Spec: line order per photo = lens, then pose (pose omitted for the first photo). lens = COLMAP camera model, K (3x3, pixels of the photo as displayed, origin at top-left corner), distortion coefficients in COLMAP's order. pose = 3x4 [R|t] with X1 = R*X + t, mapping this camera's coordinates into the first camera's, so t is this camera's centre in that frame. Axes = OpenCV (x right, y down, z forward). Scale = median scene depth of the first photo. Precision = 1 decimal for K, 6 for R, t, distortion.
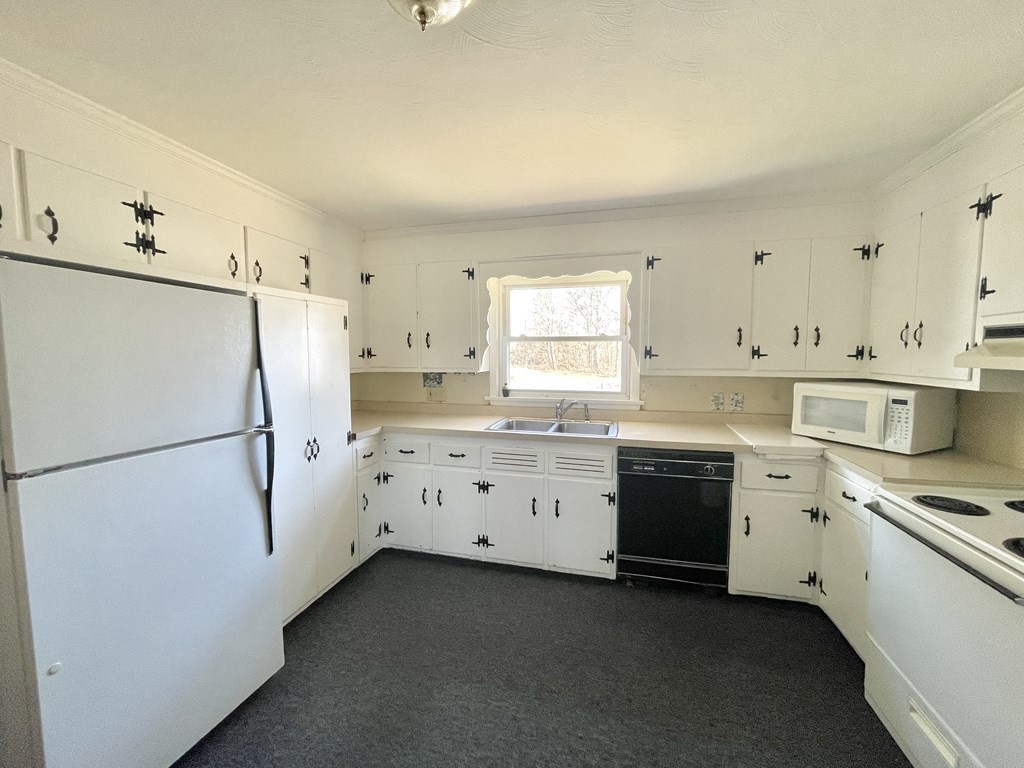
lens RADIAL K [[417.2, 0, 512.0], [0, 417.2, 384.0], [0, 0, 1]] dist [-0.000038, -0.000140]
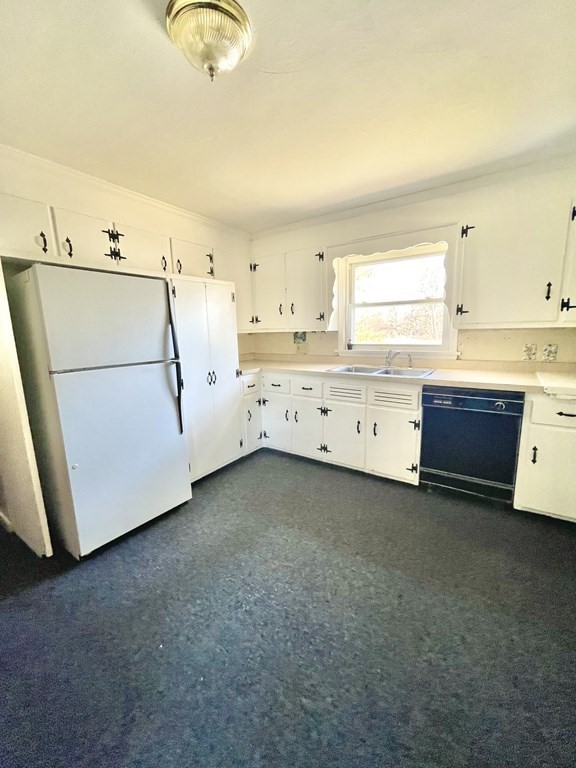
lens RADIAL K [[309.3, 0, 288.0], [0, 309.3, 384.0], [0, 0, 1]] dist [0.000650, -0.009326]
pose [[0.942947, 0.037266, -0.330850, 0.172086], [-0.001772, 0.994264, 0.106941, 0.045748], [0.332937, -0.100253, 0.937605, -0.020645]]
